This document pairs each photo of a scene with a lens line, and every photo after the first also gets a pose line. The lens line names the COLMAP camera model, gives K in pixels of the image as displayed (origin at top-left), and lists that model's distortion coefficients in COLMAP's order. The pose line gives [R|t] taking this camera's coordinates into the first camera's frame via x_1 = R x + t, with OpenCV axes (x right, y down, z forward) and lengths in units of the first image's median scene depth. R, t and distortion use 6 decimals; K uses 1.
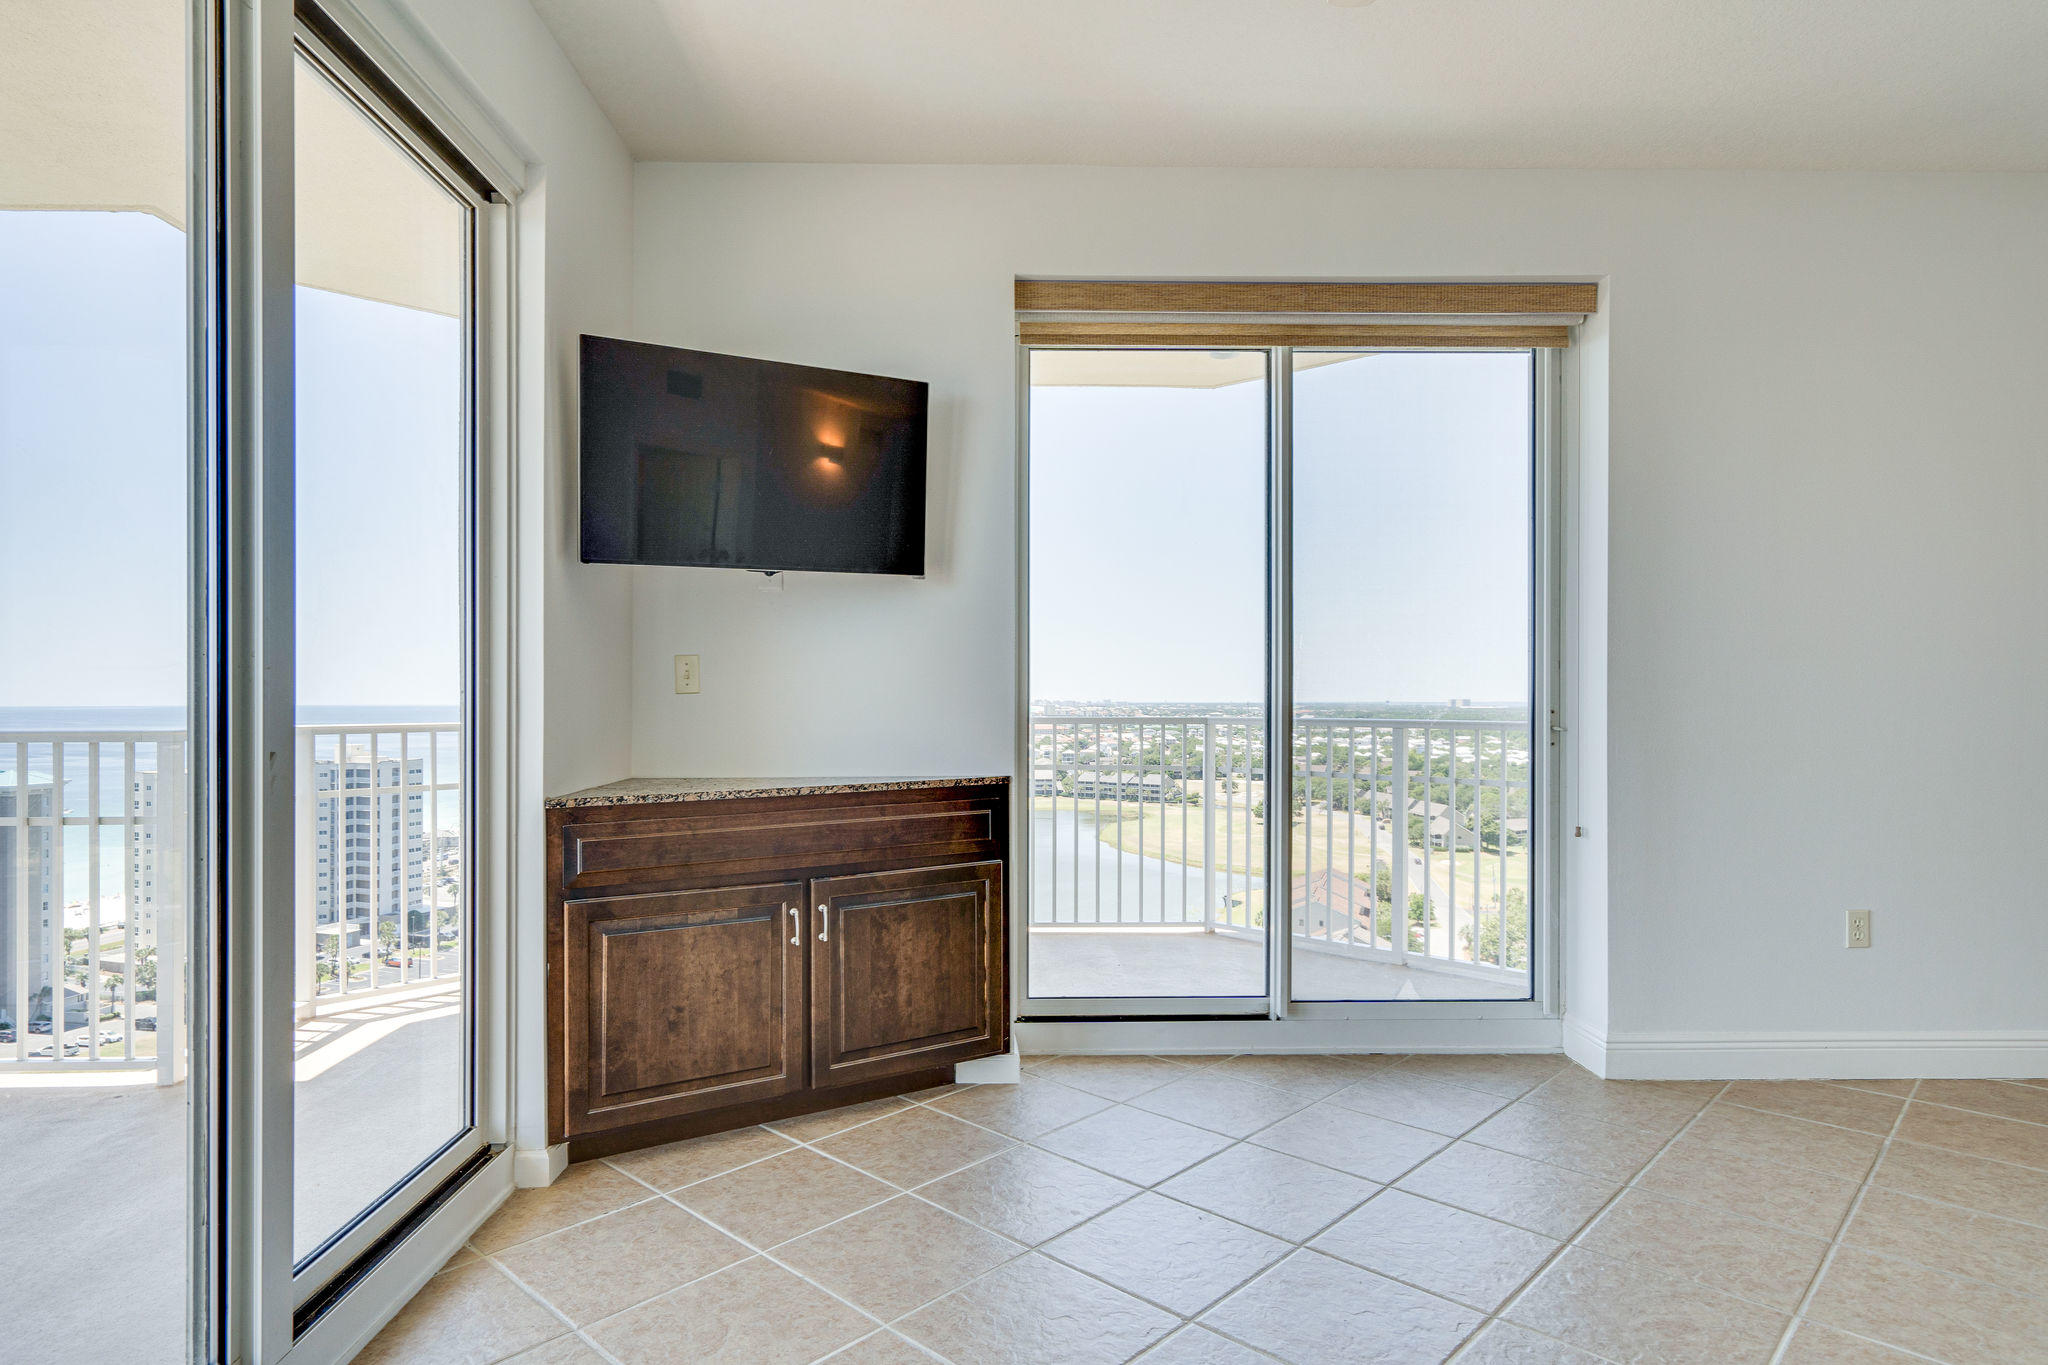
lens RADIAL K [[1182.6, 0, 1024.2], [0, 1182.6, 680.3], [0, 0, 1]] dist [0.013355, -0.000975]
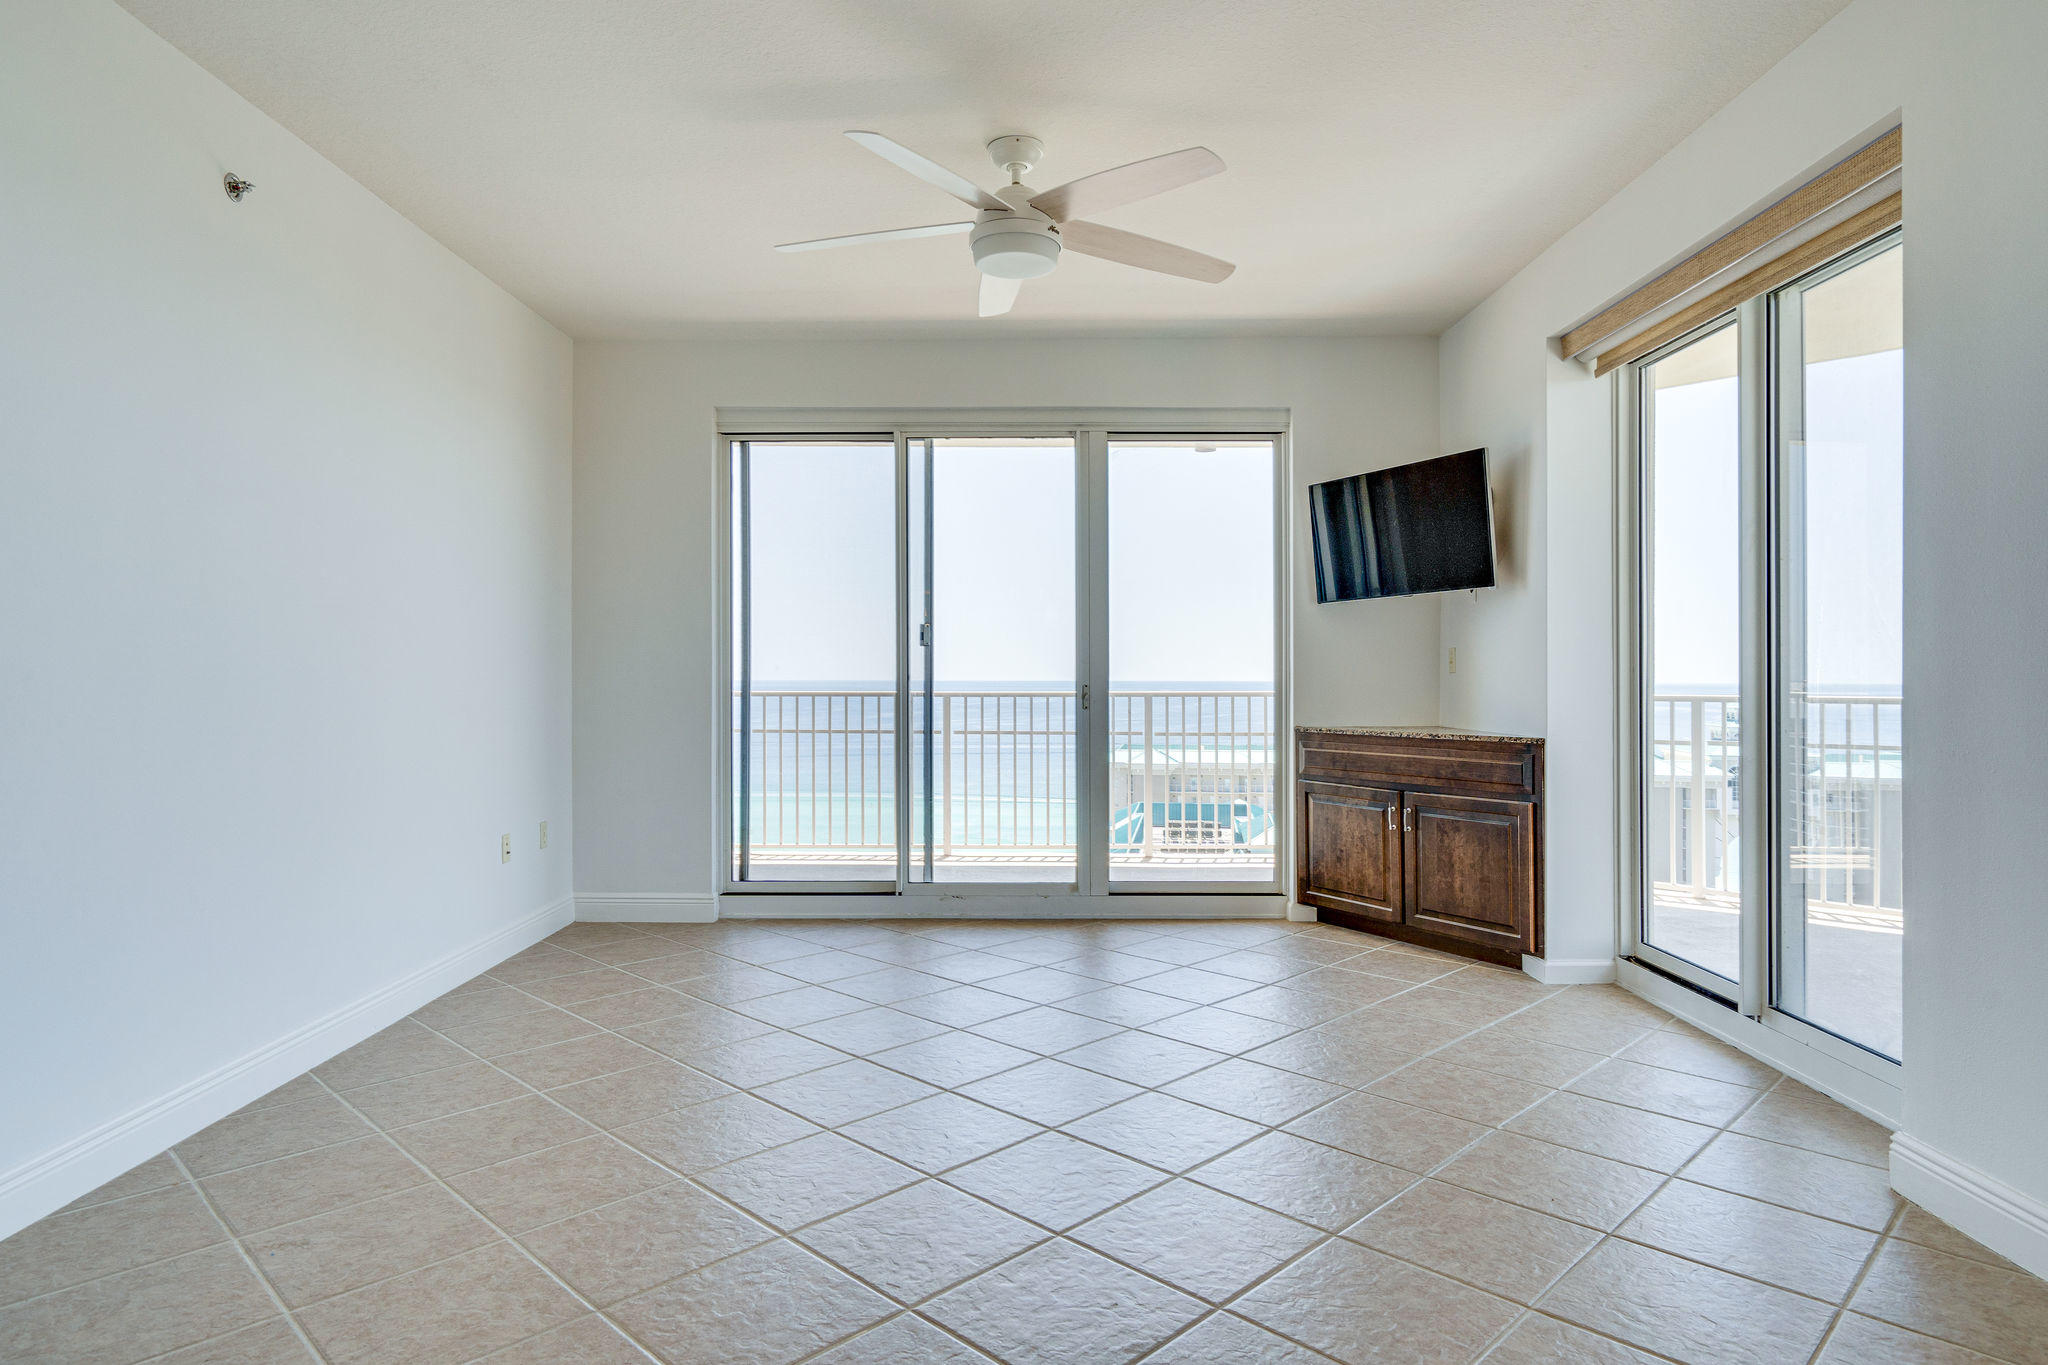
lens RADIAL K [[1182.6, 0, 1013.0], [0, 1182.6, 666.0], [0, 0, 1]] dist [0.013355, -0.000975]
pose [[-0.052474, -0.014156, -0.998522, 1.379188], [0.010311, 0.999839, -0.014716, 0.018853], [0.998569, -0.011068, -0.052319, 0.548245]]
